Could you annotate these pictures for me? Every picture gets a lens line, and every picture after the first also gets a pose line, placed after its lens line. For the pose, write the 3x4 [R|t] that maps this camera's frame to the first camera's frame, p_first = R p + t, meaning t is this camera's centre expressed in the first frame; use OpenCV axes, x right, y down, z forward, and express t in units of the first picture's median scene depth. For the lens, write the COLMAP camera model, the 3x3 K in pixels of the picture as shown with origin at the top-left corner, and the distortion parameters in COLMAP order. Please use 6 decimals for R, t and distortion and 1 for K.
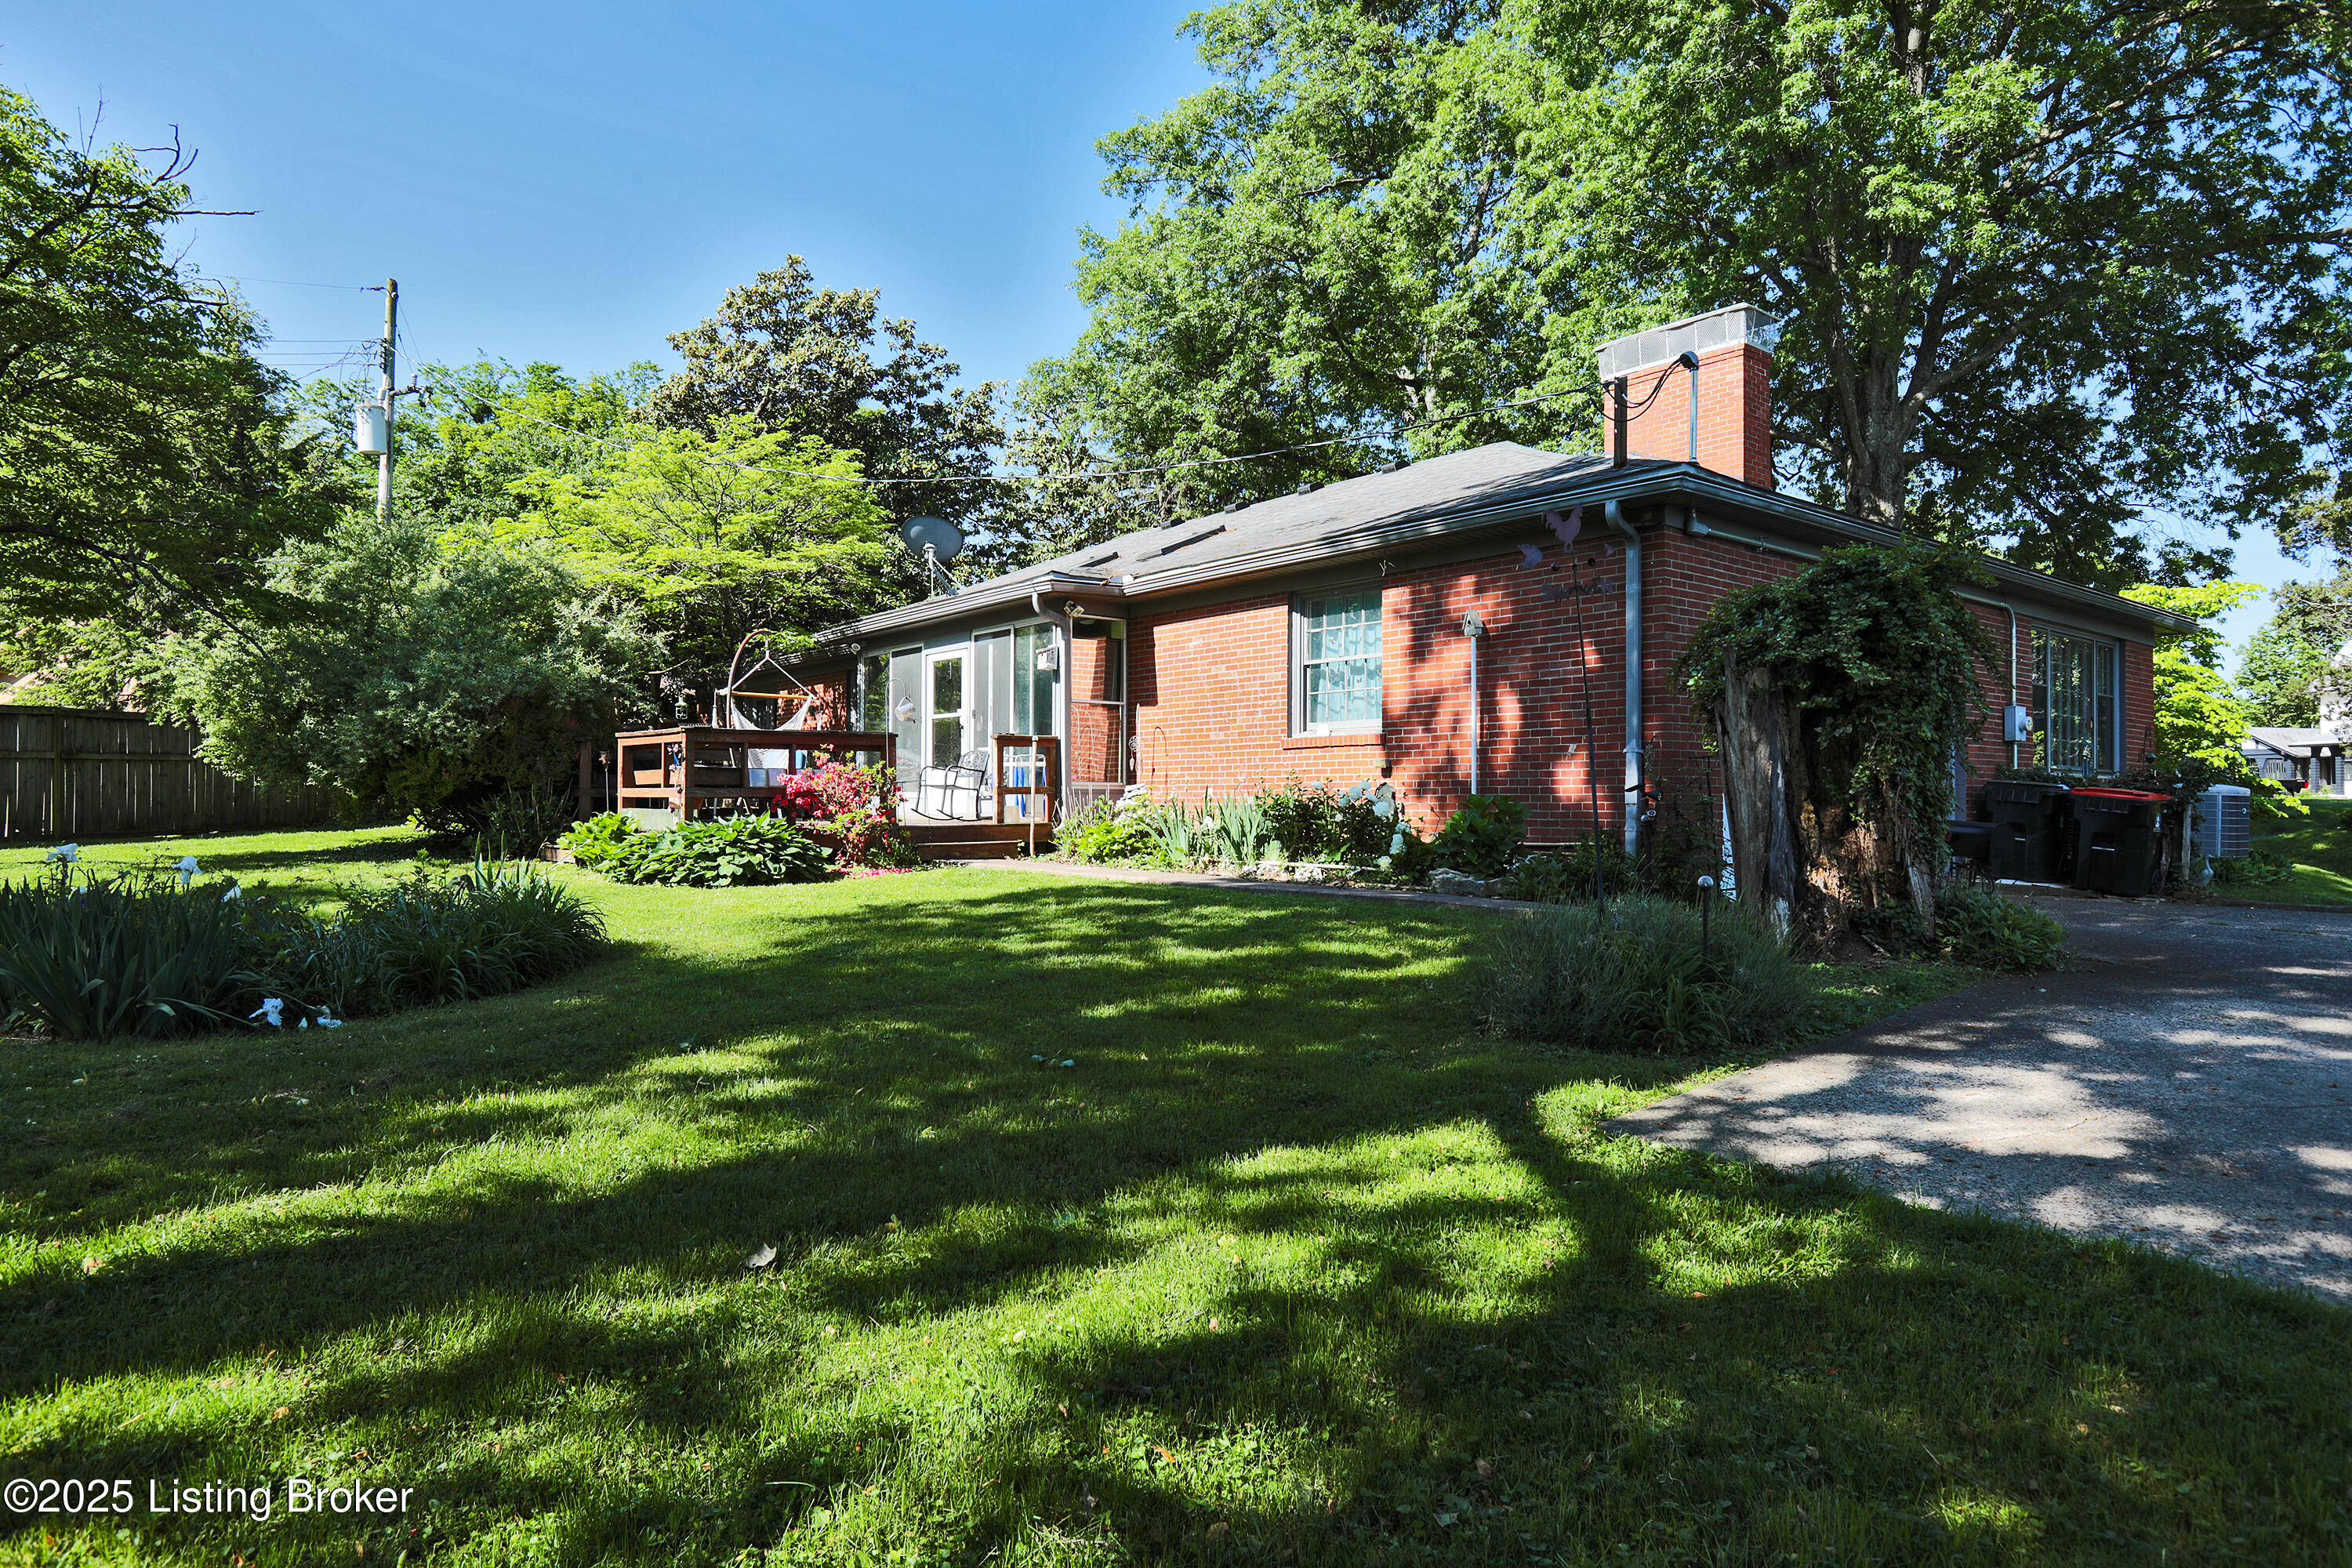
lens RADIAL K [[1483.4, 0, 1175.2], [0, 1483.4, 773.4], [0, 0, 1]] dist [-0.000135, 0.000710]
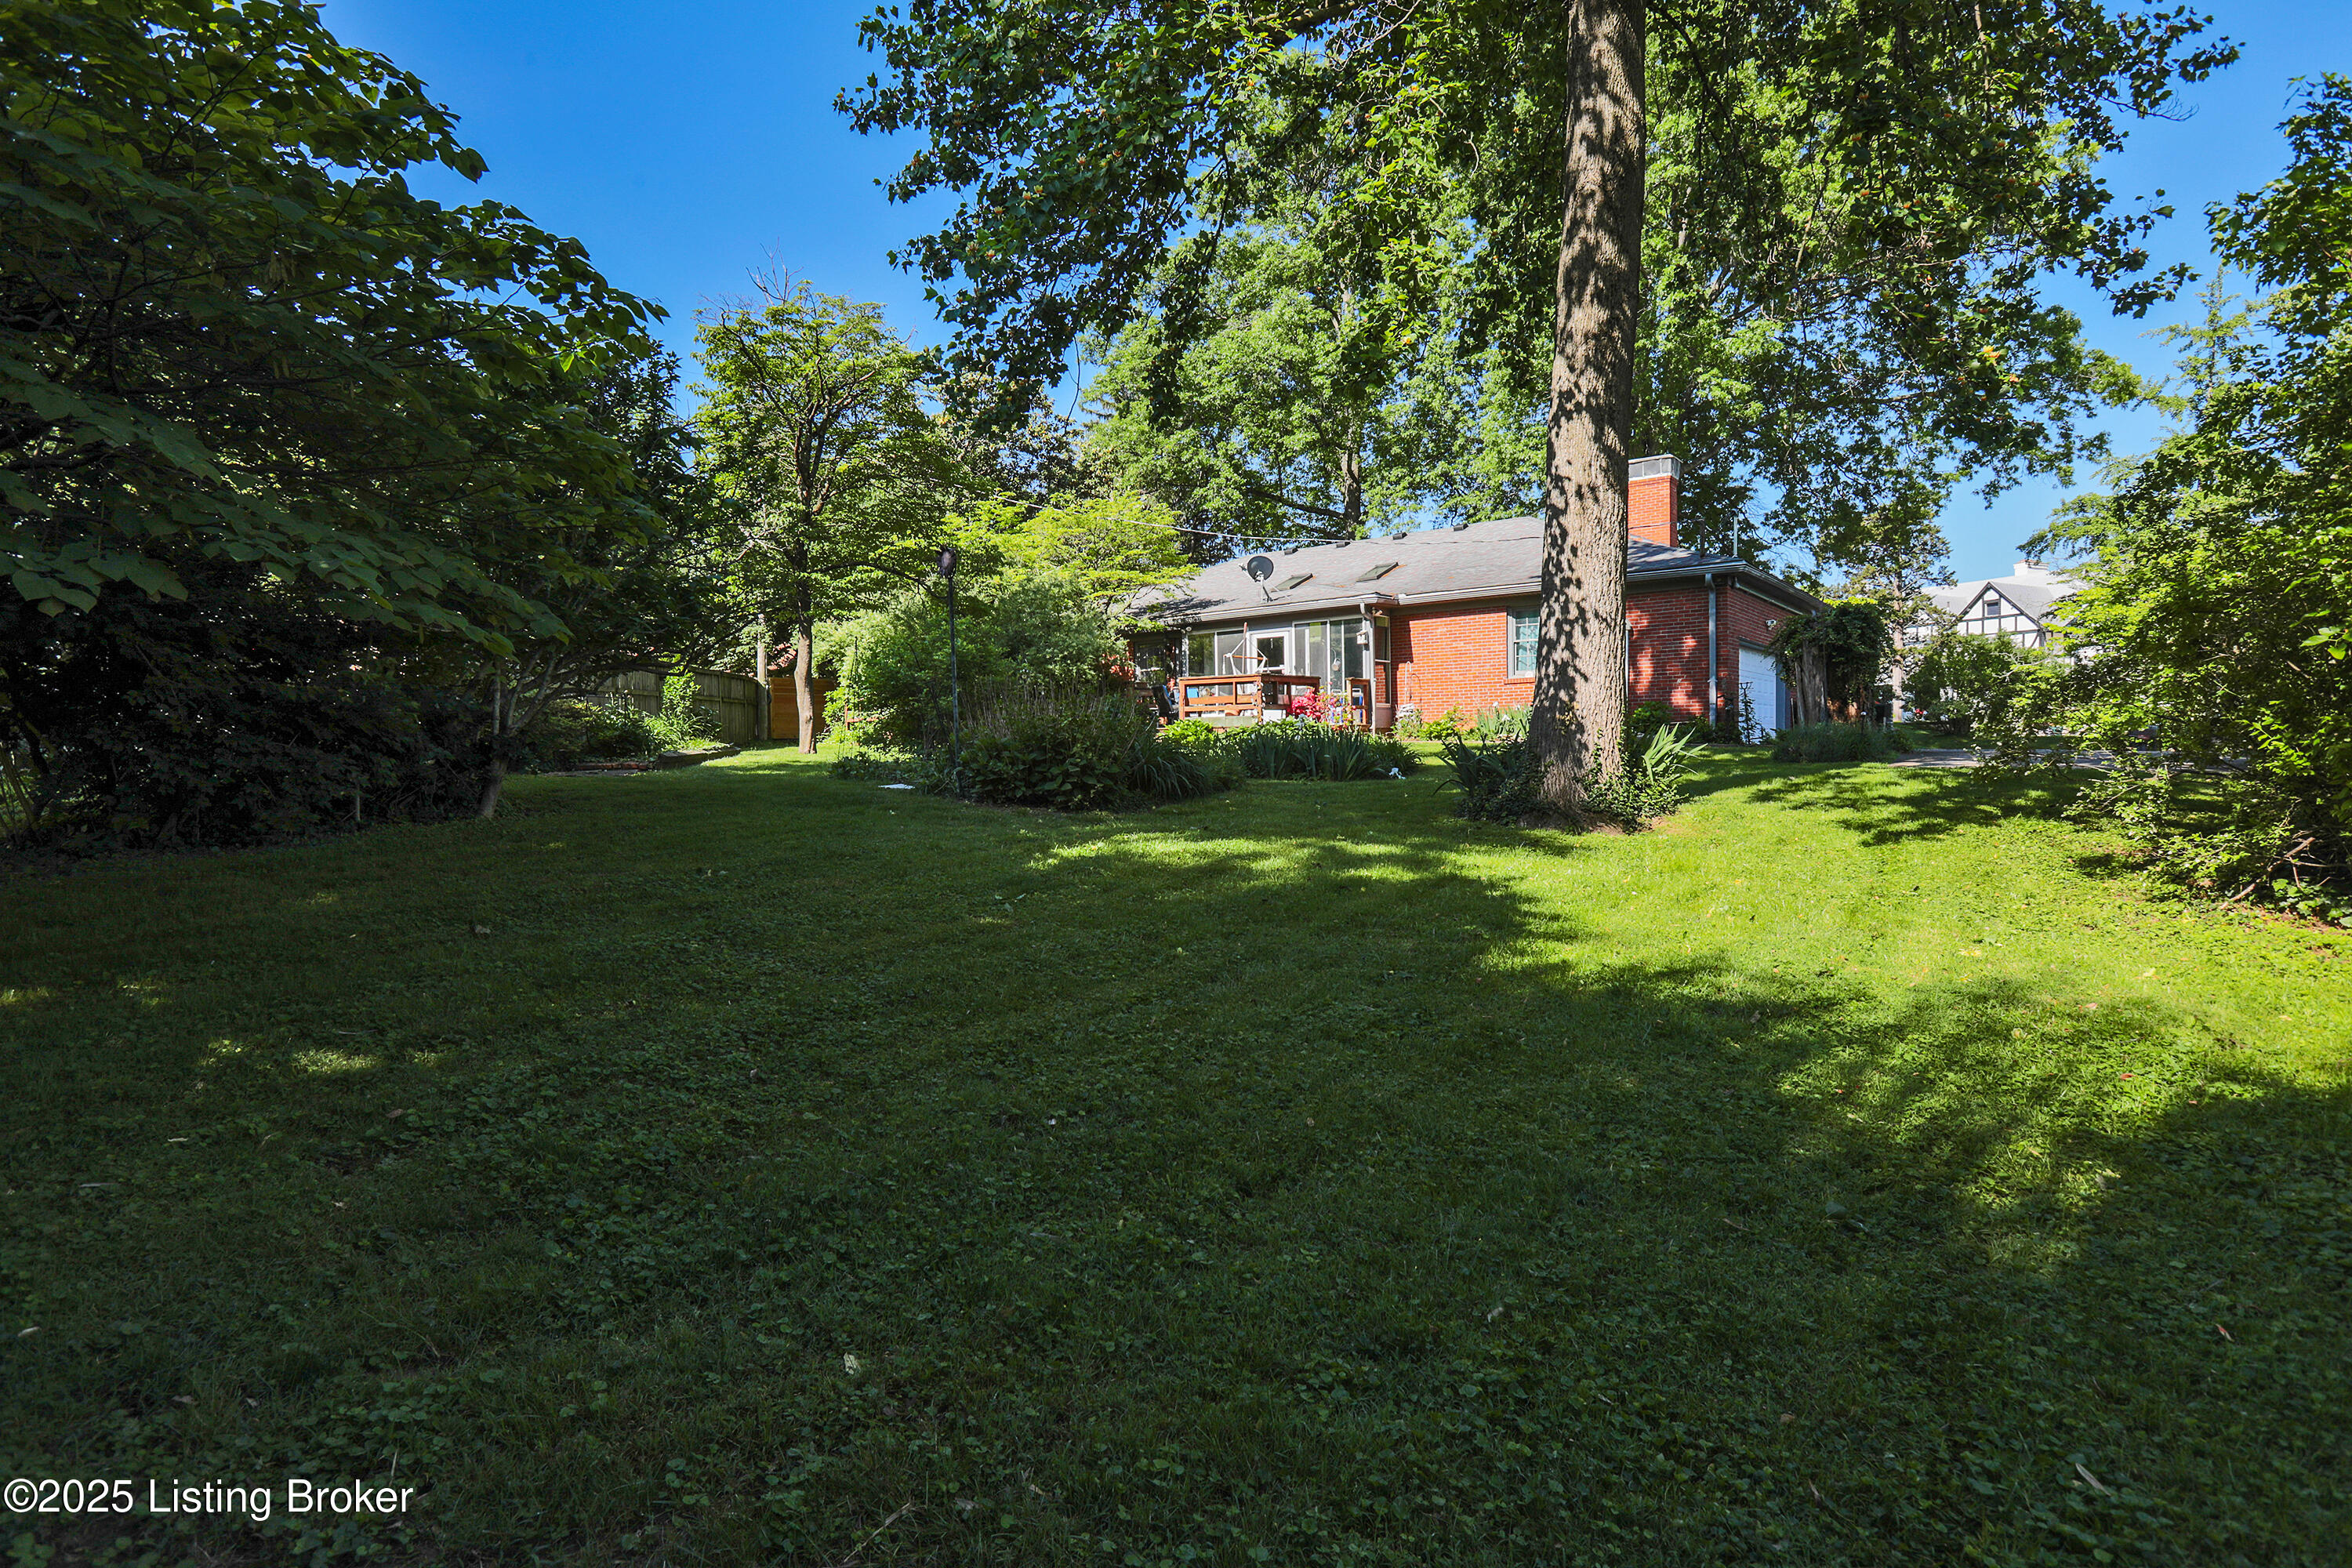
lens RADIAL K [[1286.0, 0, 1176.3], [0, 1286.0, 787.3], [0, 0, 1]] dist [0.002218, 0.000104]
pose [[0.971877, -0.022744, 0.234386, -0.630767], [0.010566, 0.998534, 0.053086, 0.020777], [-0.235250, -0.049117, 0.970693, -0.483978]]
